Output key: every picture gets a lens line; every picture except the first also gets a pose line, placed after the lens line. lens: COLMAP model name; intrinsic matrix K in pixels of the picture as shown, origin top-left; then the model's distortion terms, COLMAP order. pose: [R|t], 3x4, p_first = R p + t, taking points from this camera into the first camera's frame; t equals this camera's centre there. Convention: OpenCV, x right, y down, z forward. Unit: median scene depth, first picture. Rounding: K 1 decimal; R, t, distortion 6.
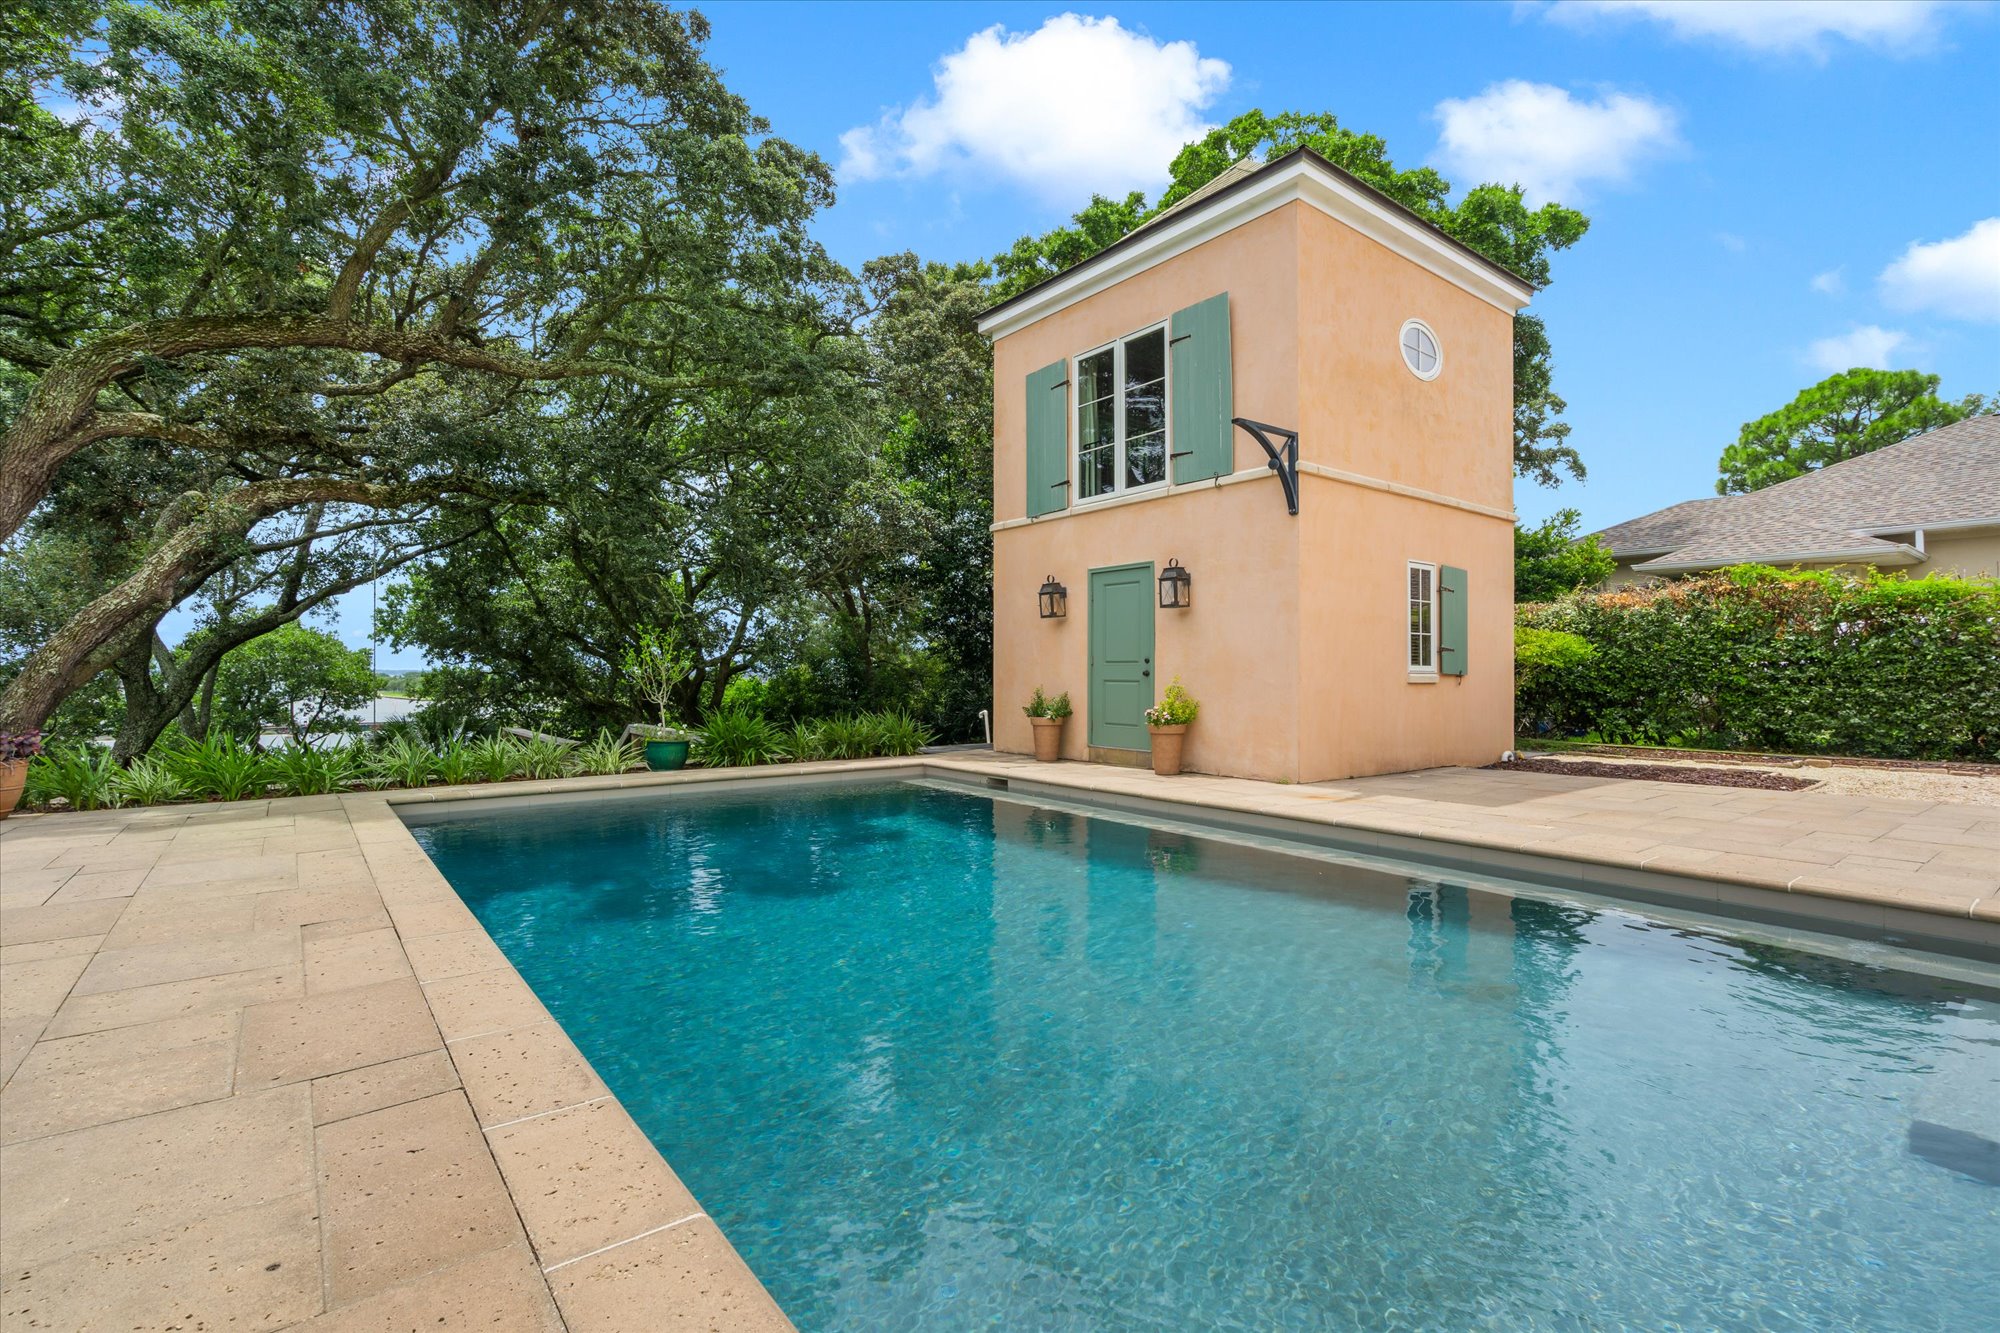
lens RADIAL K [[897.7, 0, 989.2], [0, 897.7, 666.1], [0, 0, 1]] dist [-0.007970, 0.000609]
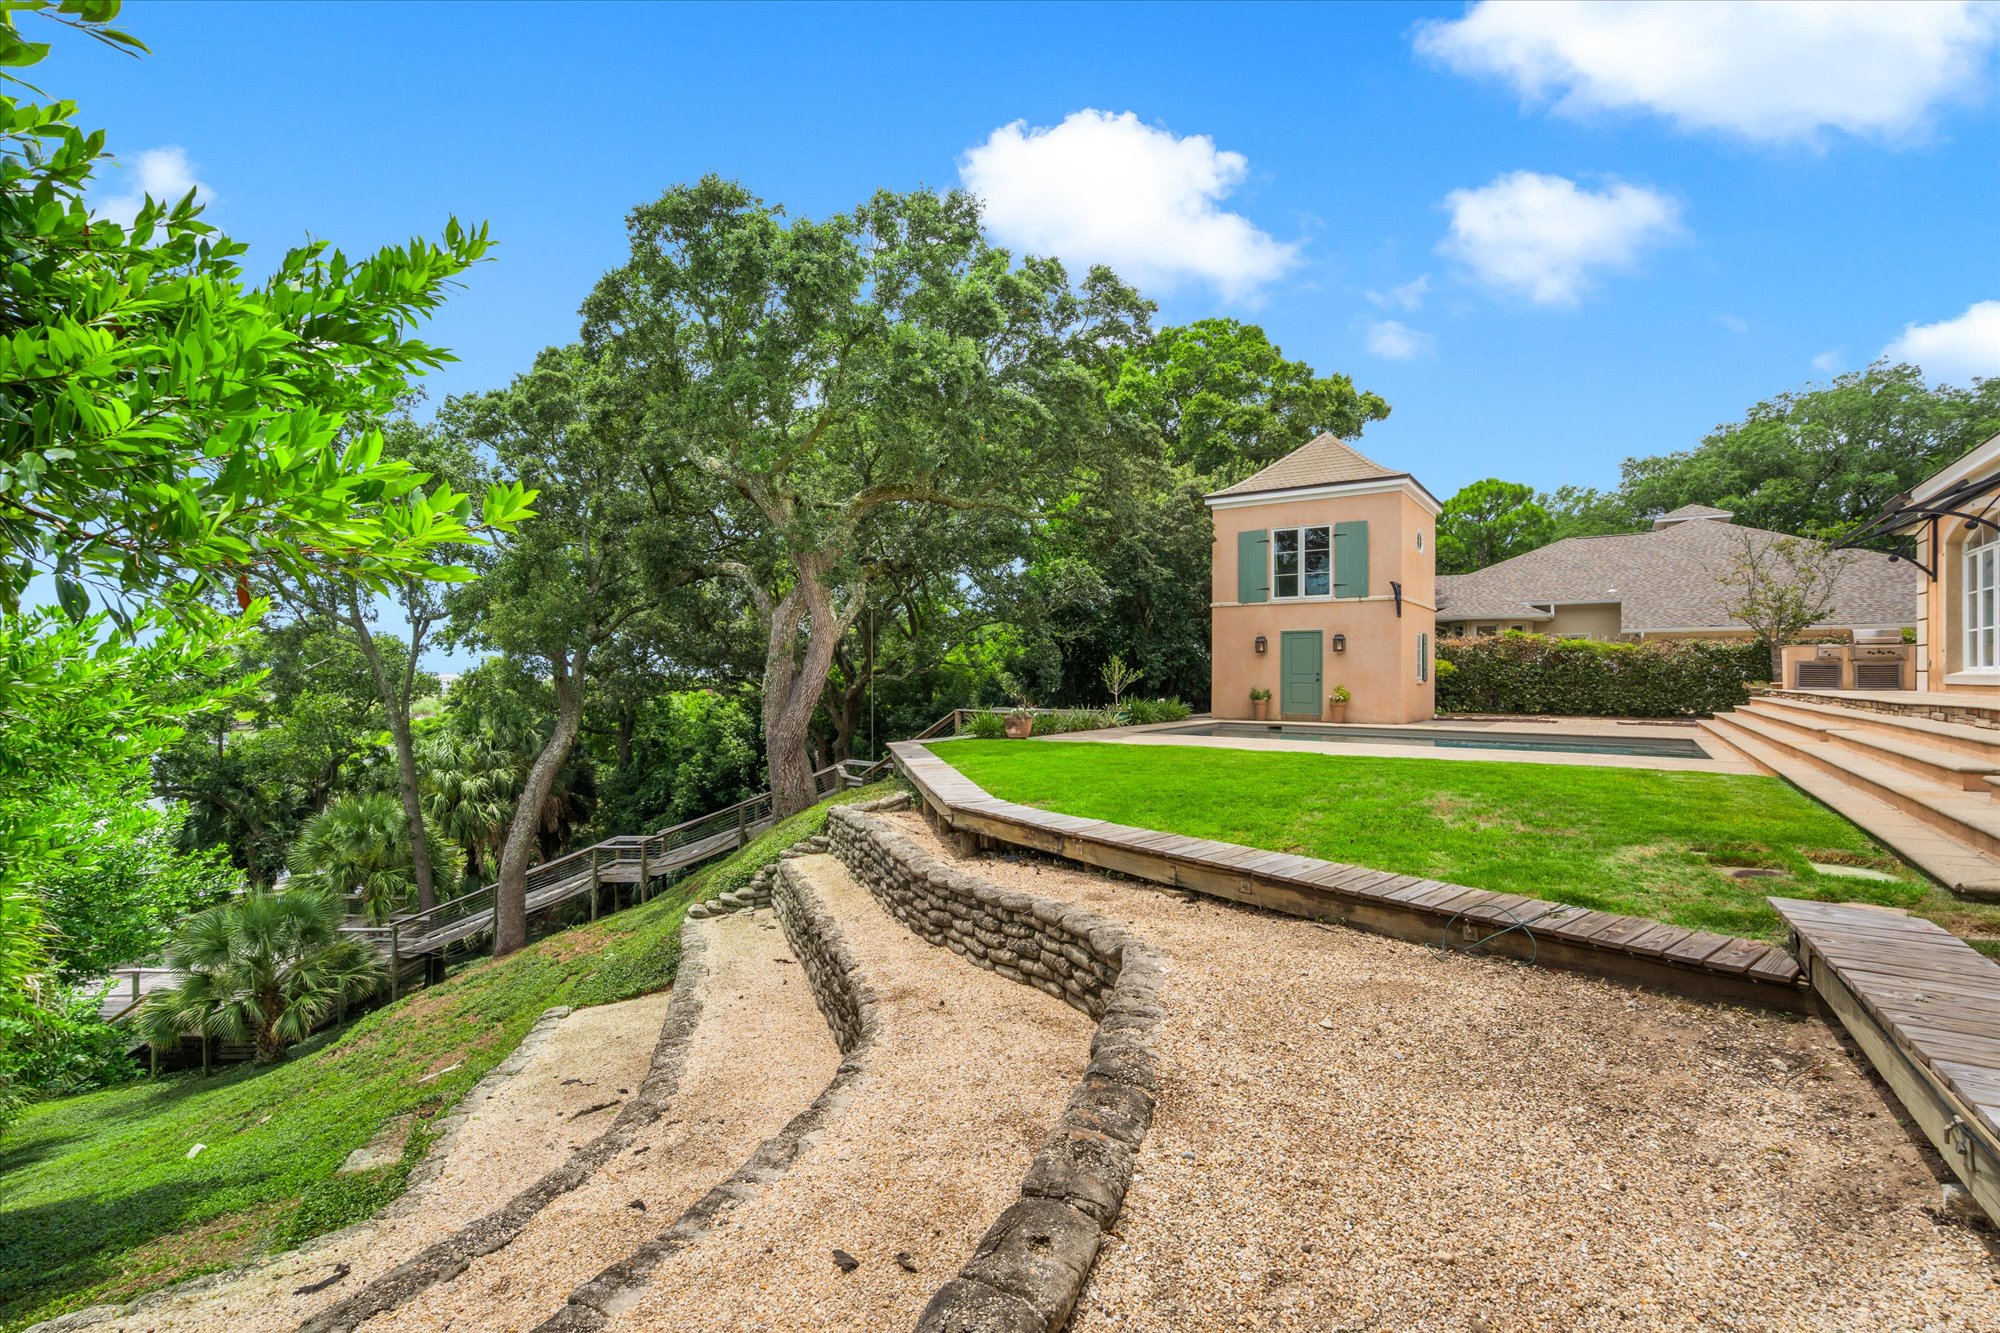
lens RADIAL K [[897.7, 0, 989.2], [0, 897.7, 666.1], [0, 0, 1]] dist [-0.007970, 0.000609]
pose [[0.954151, 0.004756, 0.299287, -1.211603], [-0.005874, 0.999979, 0.002835, -0.025818], [-0.299267, -0.004463, 0.954159, -0.848980]]
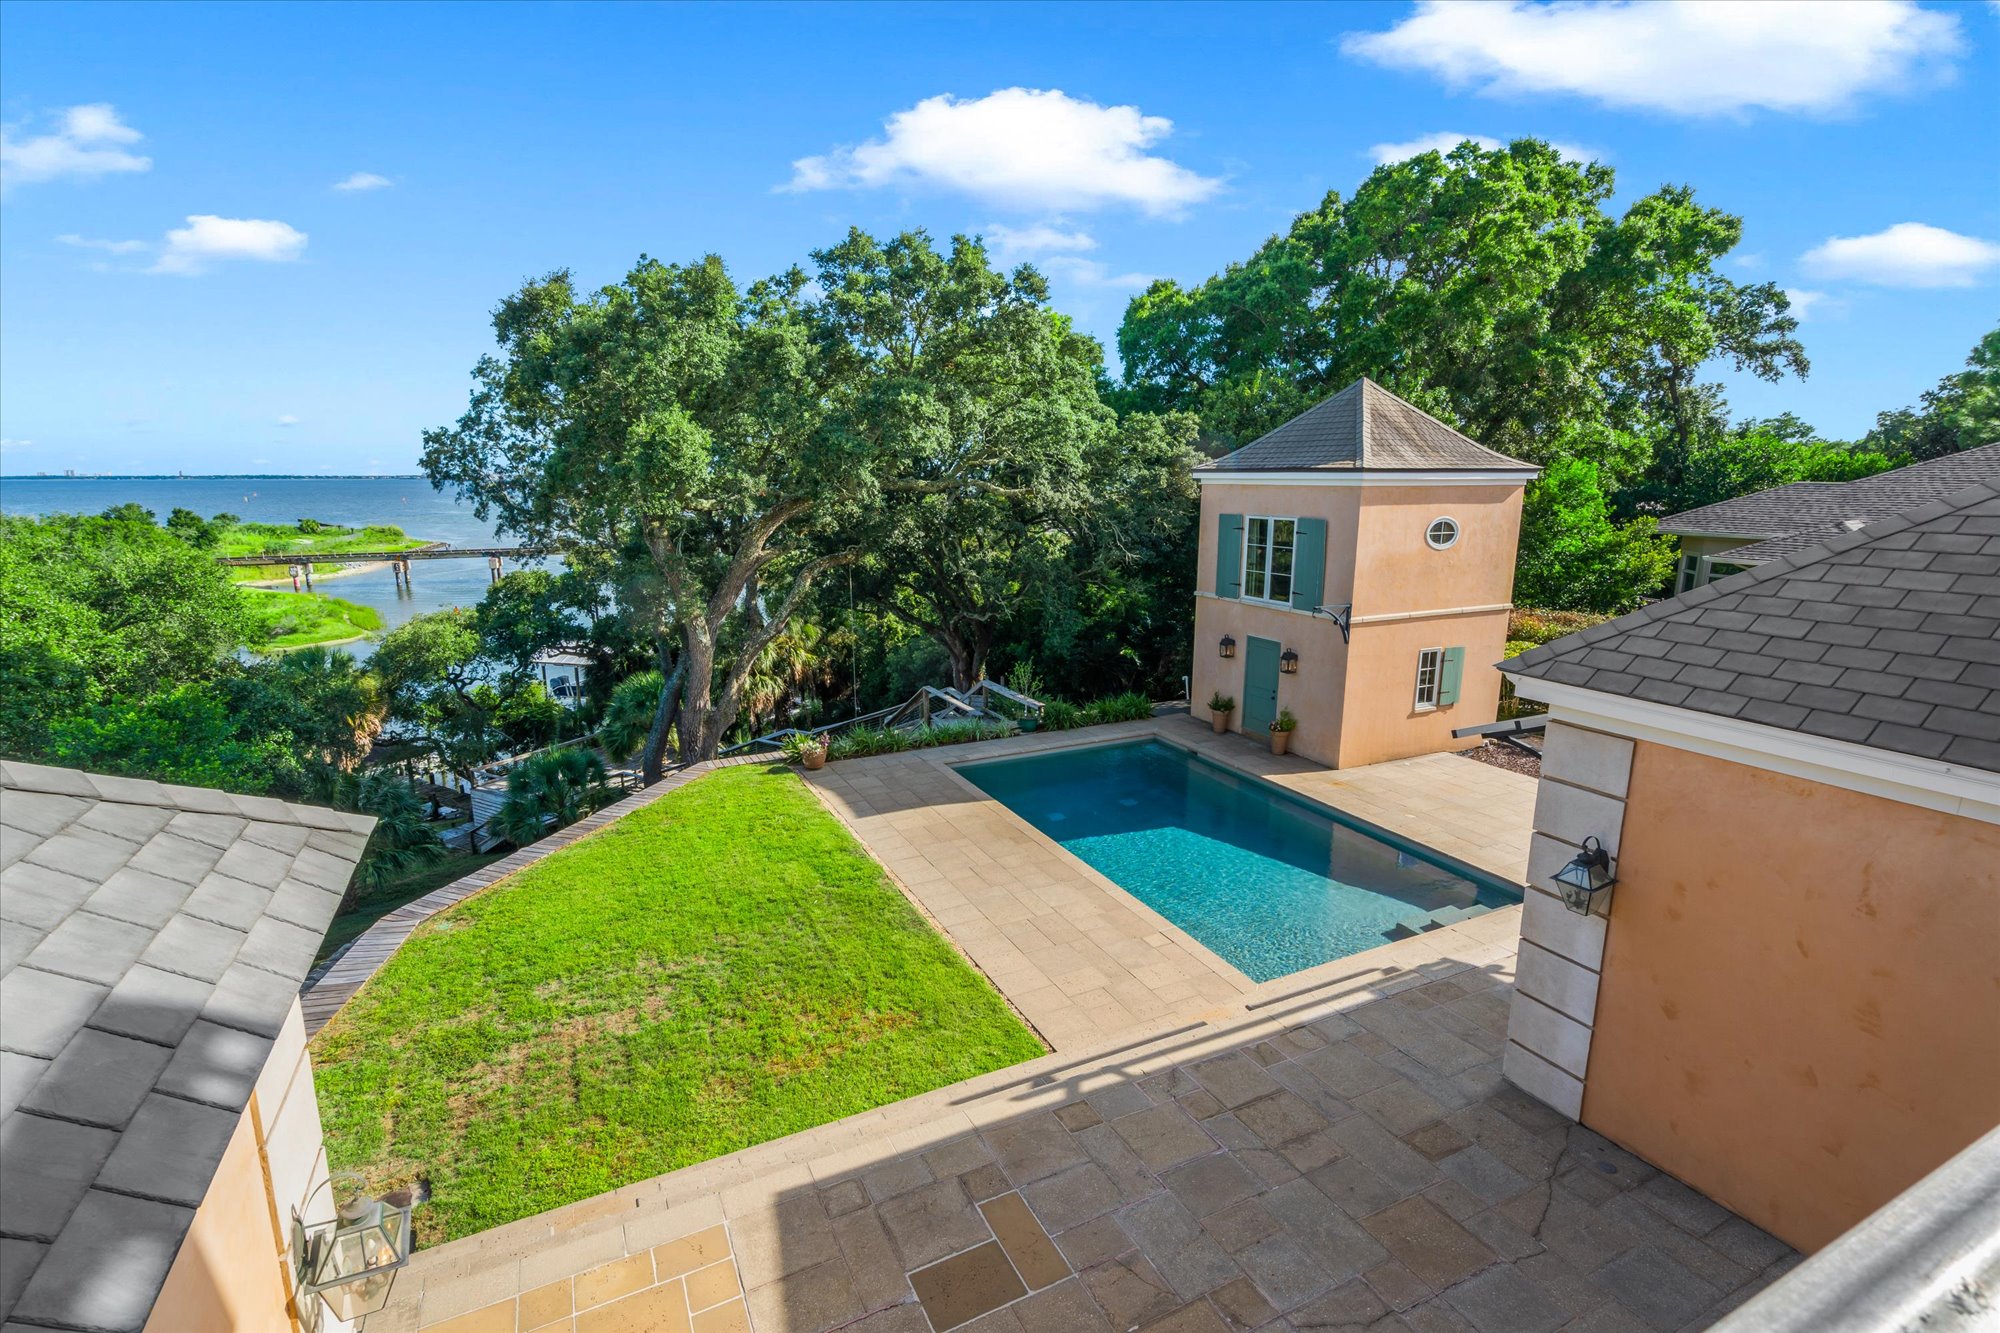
lens RADIAL K [[897.7, 0, 989.2], [0, 897.7, 666.1], [0, 0, 1]] dist [-0.007970, 0.000609]
pose [[0.979549, 0.045105, -0.196084, -0.046876], [-0.005165, 0.979865, 0.199594, -0.416528], [0.201139, -0.194499, 0.960059, -0.917690]]
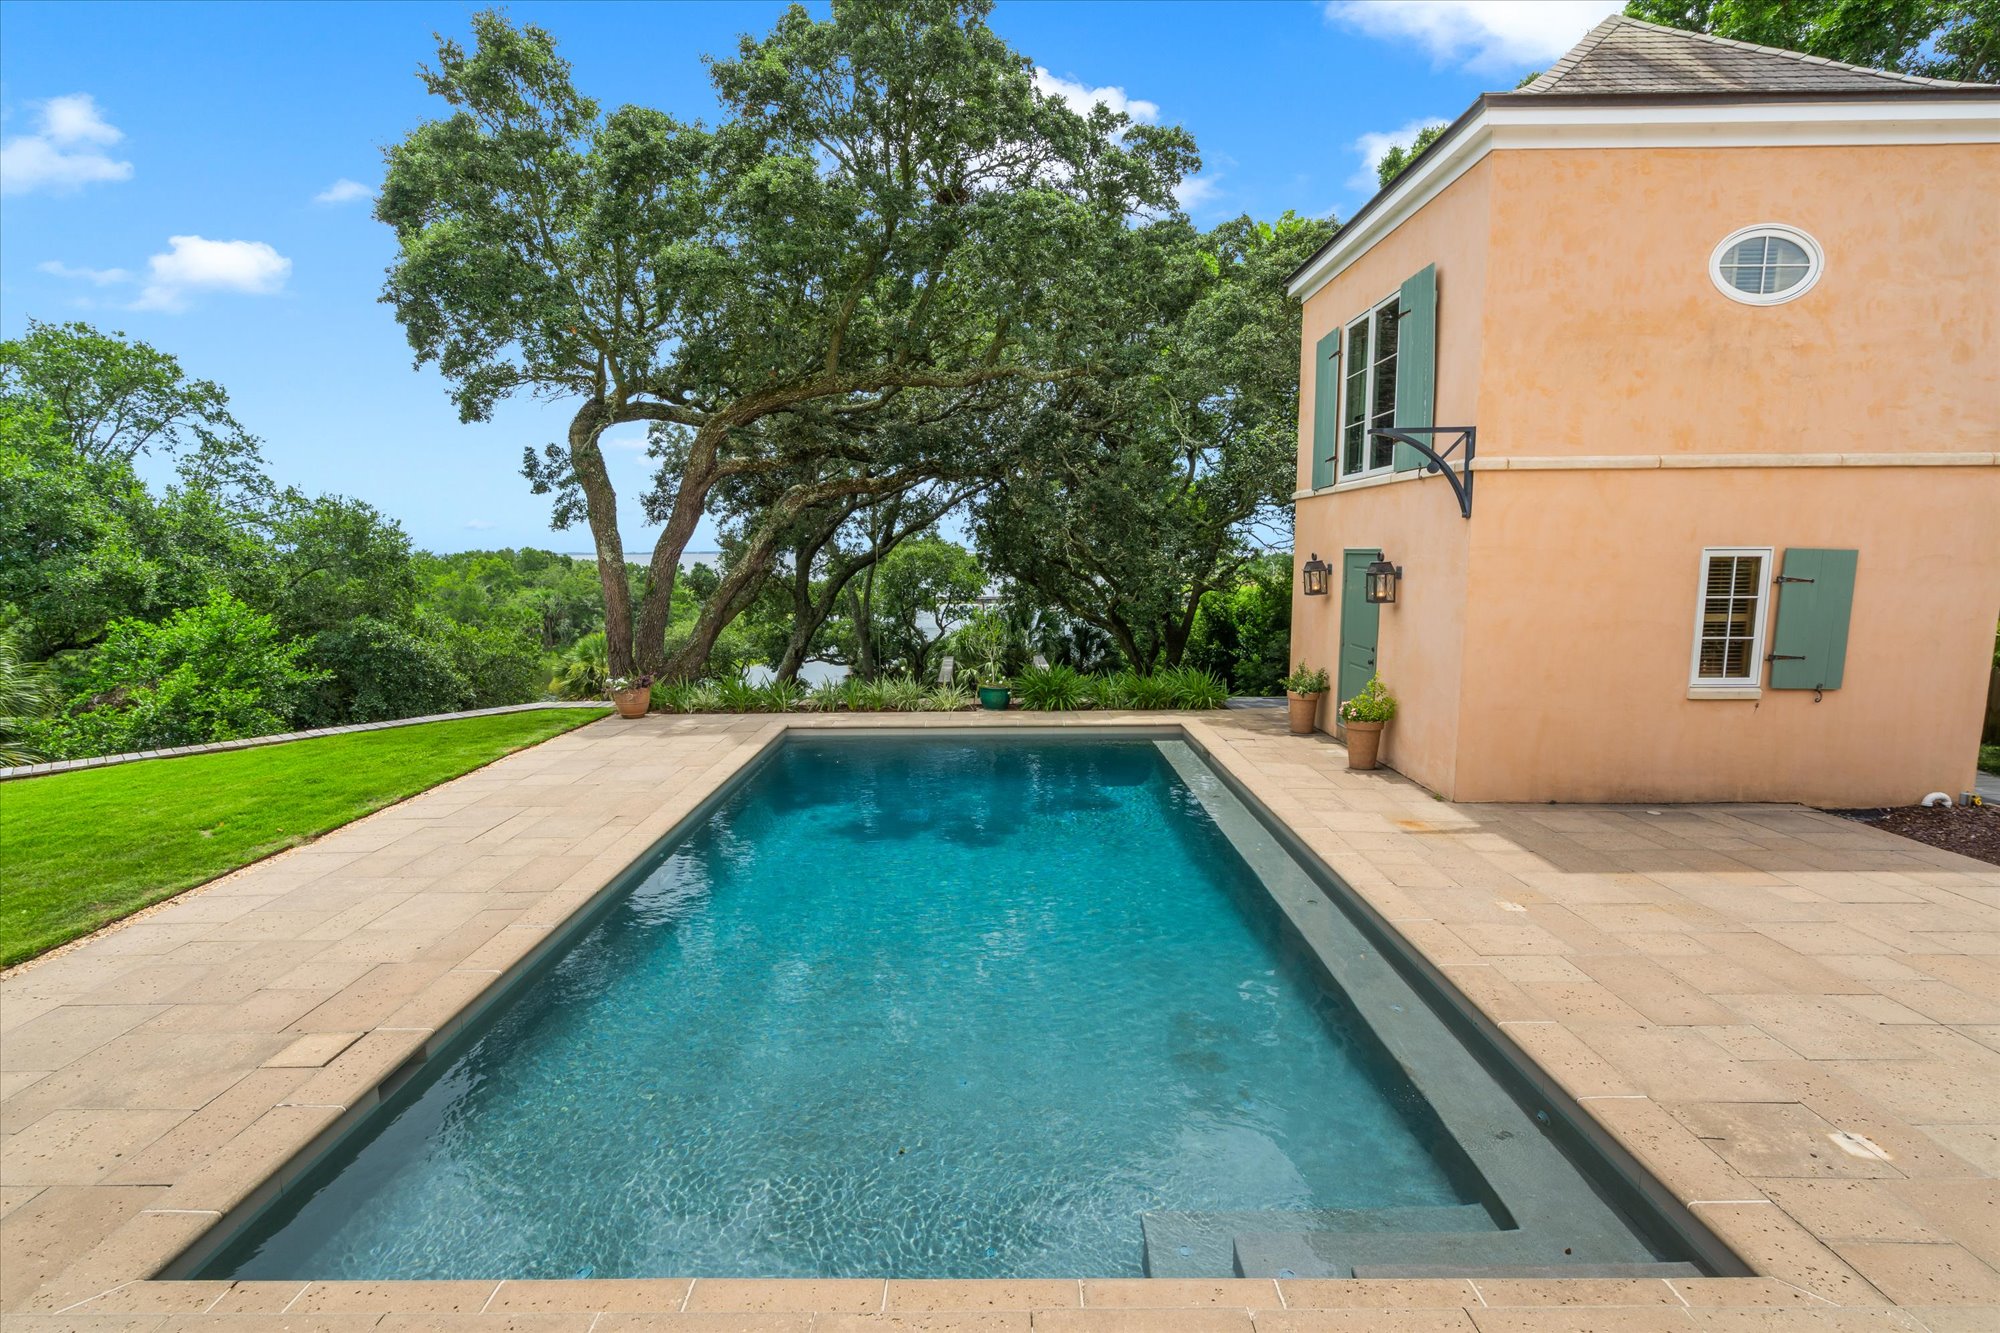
lens RADIAL K [[897.7, 0, 989.2], [0, 897.7, 666.1], [0, 0, 1]] dist [-0.007970, 0.000609]
pose [[0.789331, 0.070724, -0.609880, 0.418493], [0.012984, 0.991198, 0.131747, -0.116175], [0.613830, -0.111911, 0.781466, -0.030462]]
